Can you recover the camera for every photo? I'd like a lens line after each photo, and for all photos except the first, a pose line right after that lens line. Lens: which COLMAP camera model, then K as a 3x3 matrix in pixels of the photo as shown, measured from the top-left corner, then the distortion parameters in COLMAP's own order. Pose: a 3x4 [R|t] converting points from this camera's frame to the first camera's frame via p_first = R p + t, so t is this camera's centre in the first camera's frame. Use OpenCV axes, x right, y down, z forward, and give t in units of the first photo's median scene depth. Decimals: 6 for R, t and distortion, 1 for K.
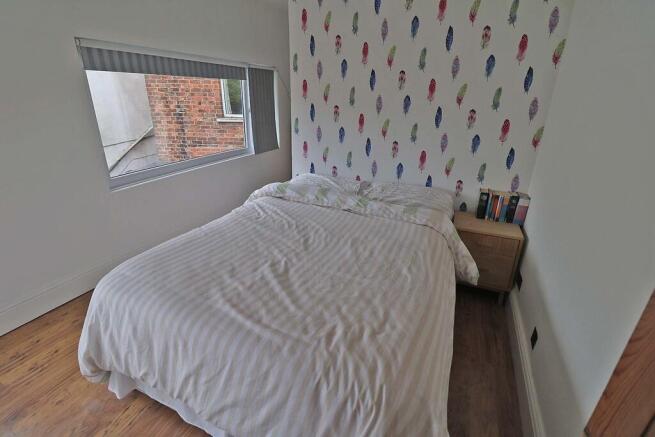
lens RADIAL K [[301.6, 0, 328.5], [0, 301.6, 209.5], [0, 0, 1]] dist [0.002180, -0.015125]
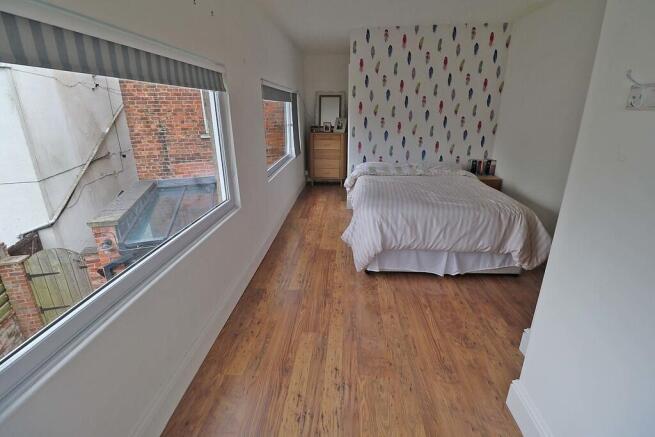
lens RADIAL K [[301.6, 0, 328.5], [0, 301.6, 209.5], [0, 0, 1]] dist [0.002180, -0.015125]
pose [[0.938138, -0.135083, 0.318824, -0.747200], [0.147658, 0.988917, -0.015490, 0.108274], [-0.313198, 0.061609, 0.947687, -0.359255]]
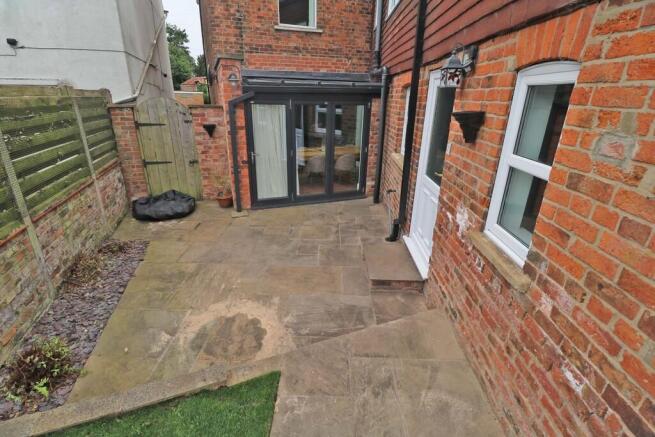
lens RADIAL K [[301.6, 0, 328.5], [0, 301.6, 209.5], [0, 0, 1]] dist [0.002180, -0.015125]
pose [[0.924289, -0.138082, 0.355842, -1.573389], [0.135393, 0.990256, 0.032583, 0.838353], [-0.356874, 0.018062, 0.933978, -0.219160]]
